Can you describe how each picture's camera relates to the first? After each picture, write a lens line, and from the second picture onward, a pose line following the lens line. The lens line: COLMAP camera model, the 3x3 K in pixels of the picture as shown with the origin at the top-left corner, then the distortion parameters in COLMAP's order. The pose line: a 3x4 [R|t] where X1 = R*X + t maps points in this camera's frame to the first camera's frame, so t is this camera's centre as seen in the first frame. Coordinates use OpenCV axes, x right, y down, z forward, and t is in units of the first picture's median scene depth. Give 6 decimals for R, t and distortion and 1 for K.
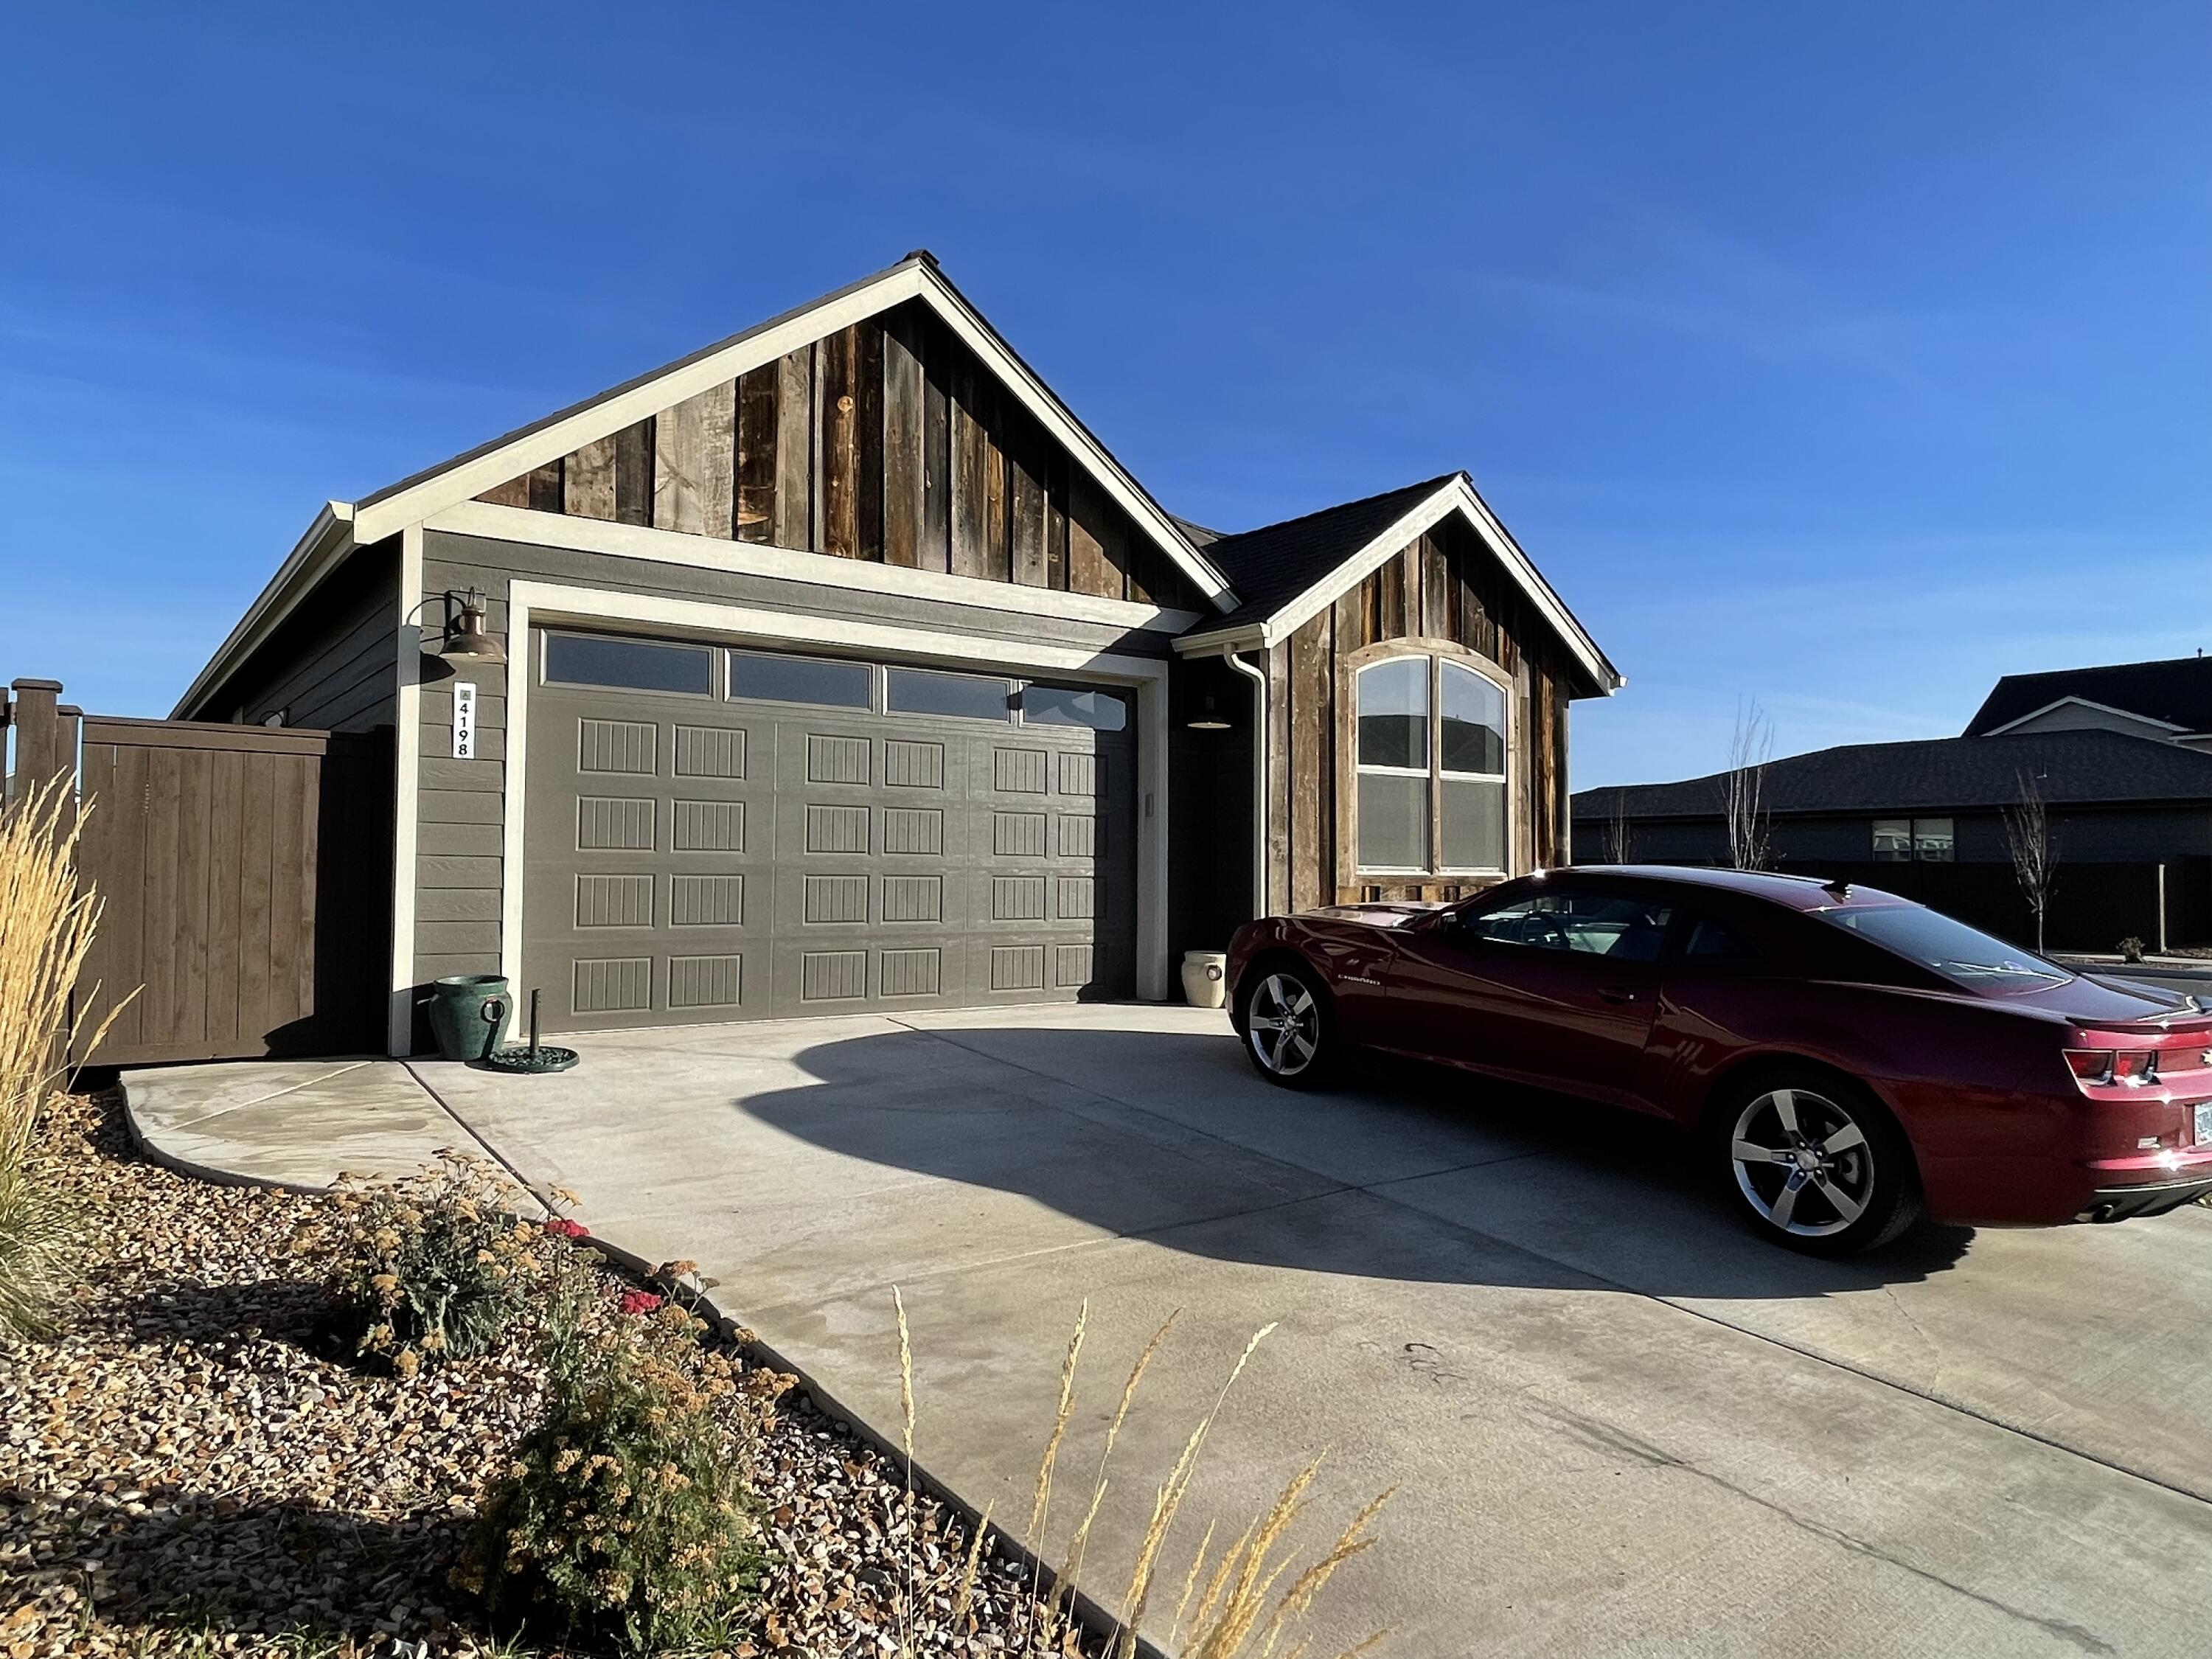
lens RADIAL K [[1350.8, 0, 1142.3], [0, 1350.8, 825.1], [0, 0, 1]] dist [-0.000883, -0.000871]
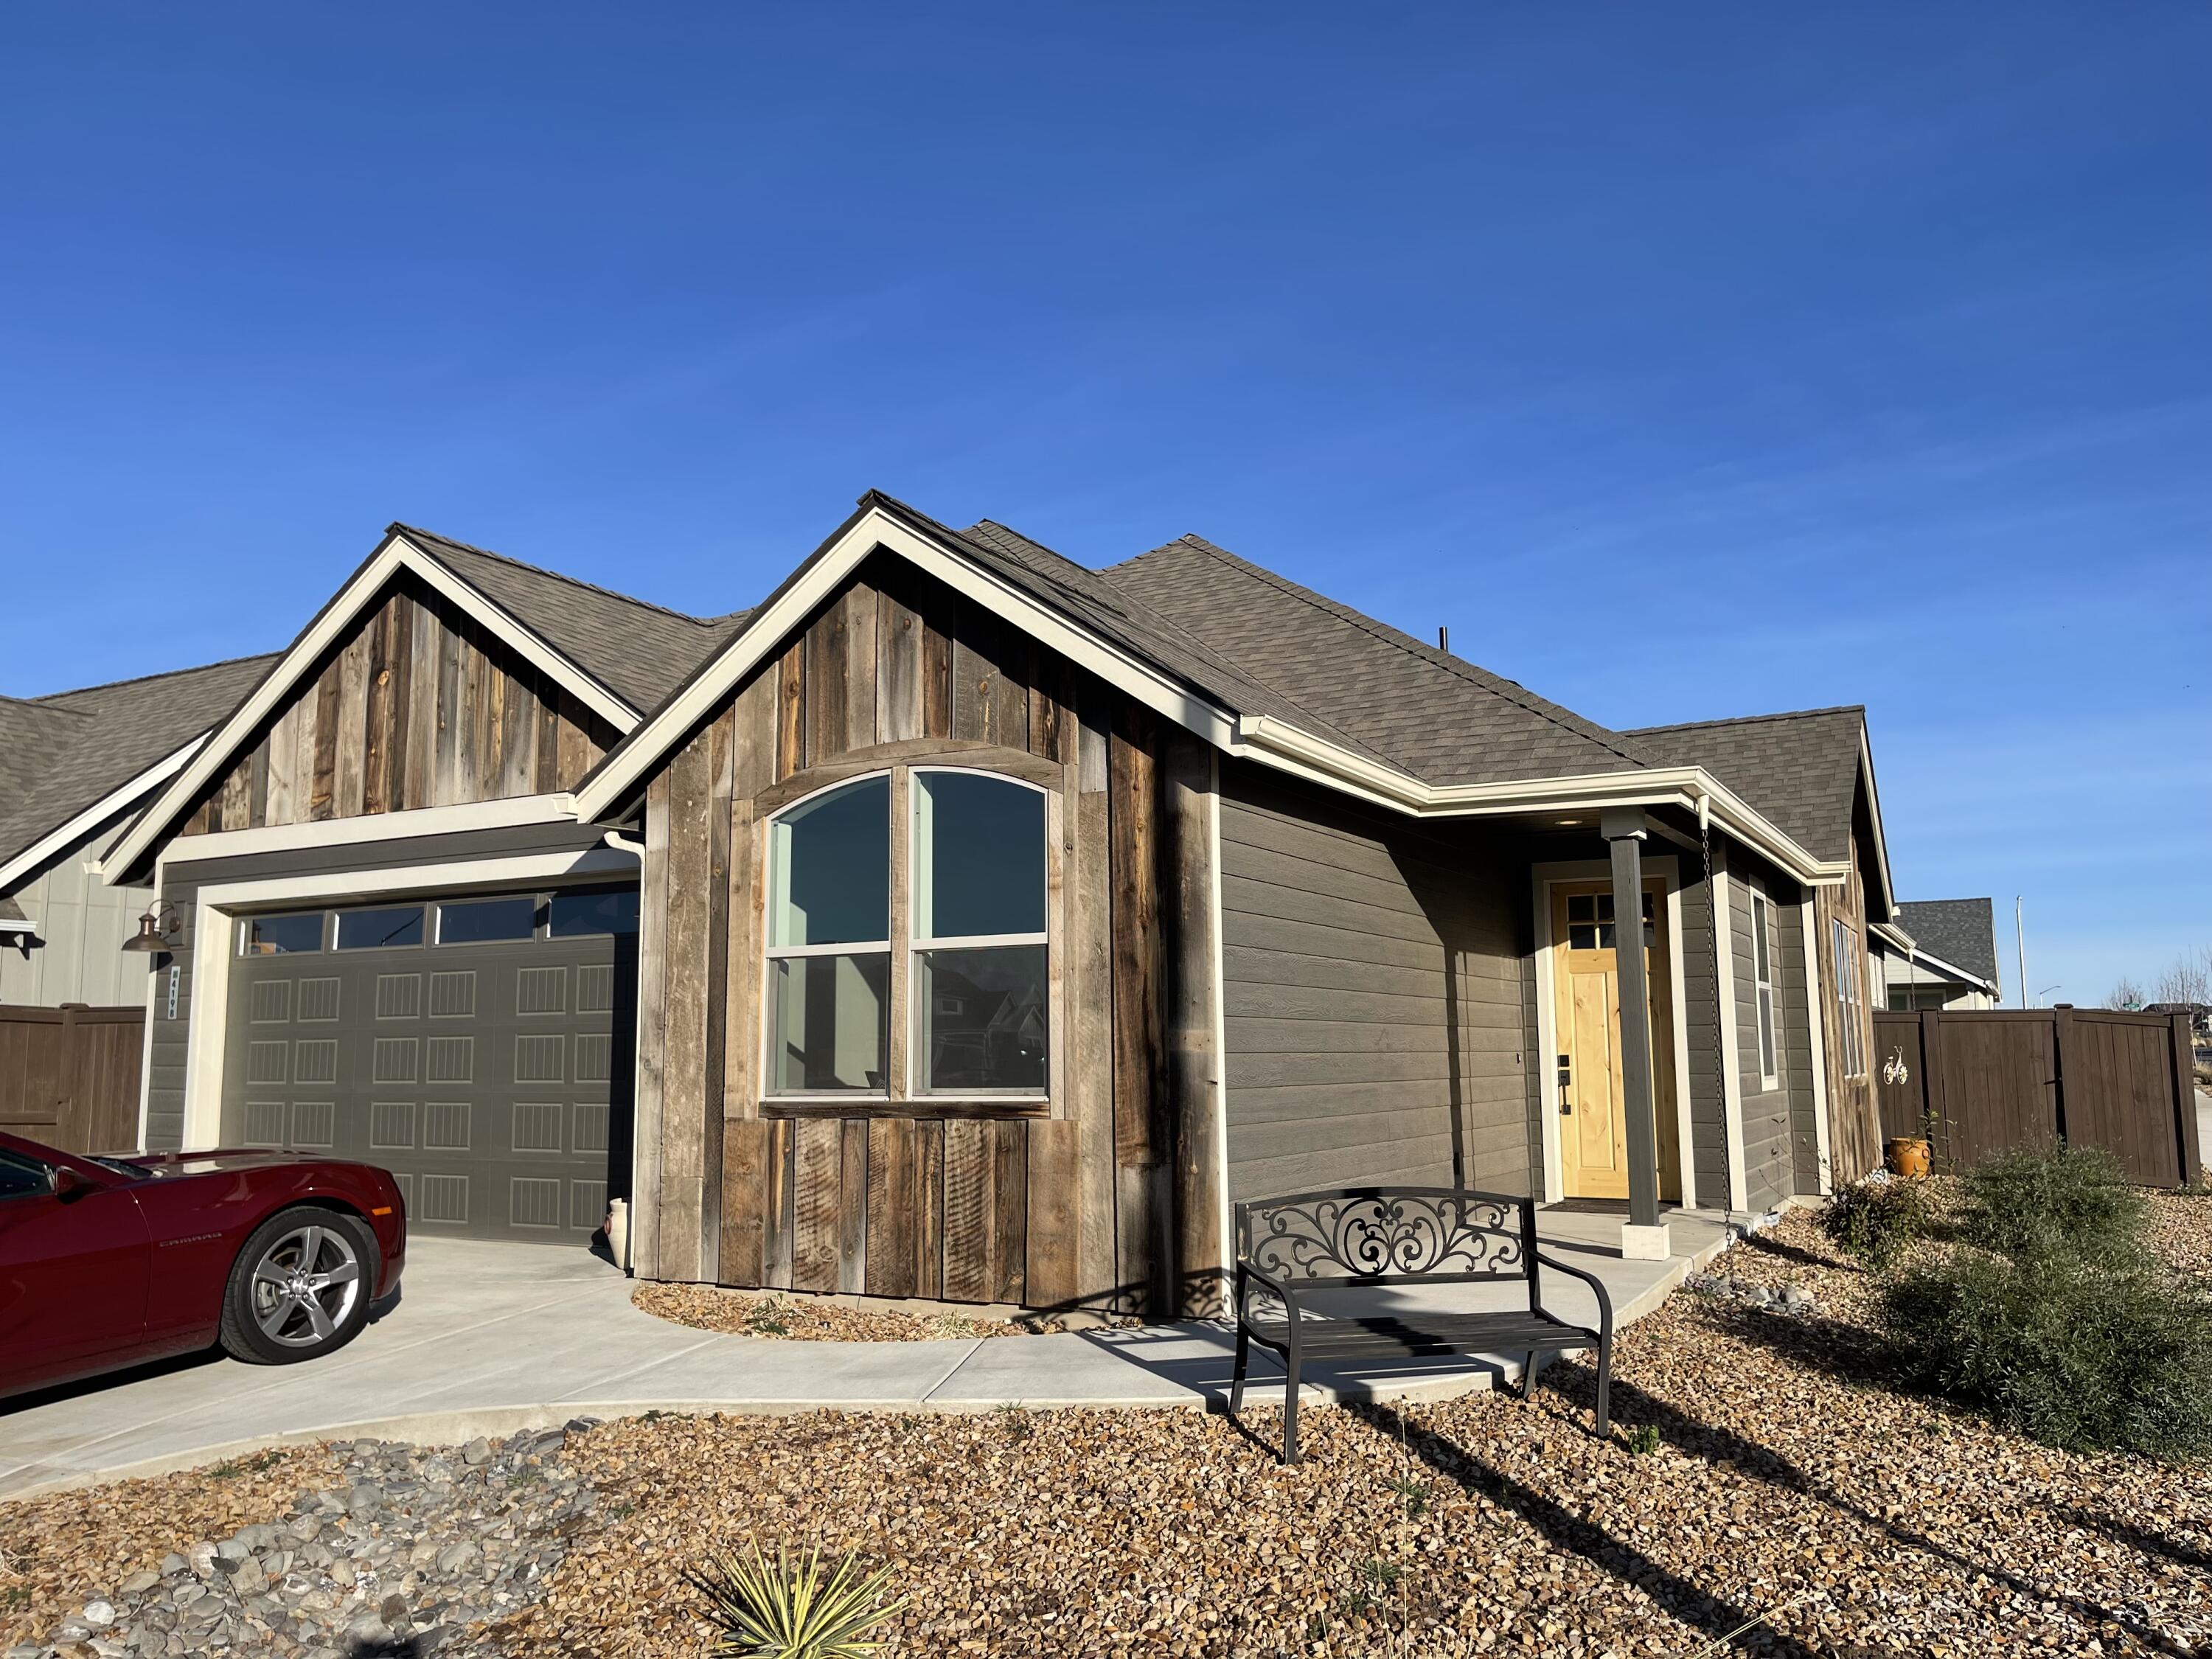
lens RADIAL K [[1673.1, 0, 1113.6], [0, 1673.1, 842.7], [0, 0, 1]] dist [0.077155, -0.114535]
pose [[0.387801, -0.124033, -0.913360, 1.169392], [0.044103, 0.992267, -0.116023, 0.012972], [0.920688, 0.004711, 0.390272, 0.917724]]
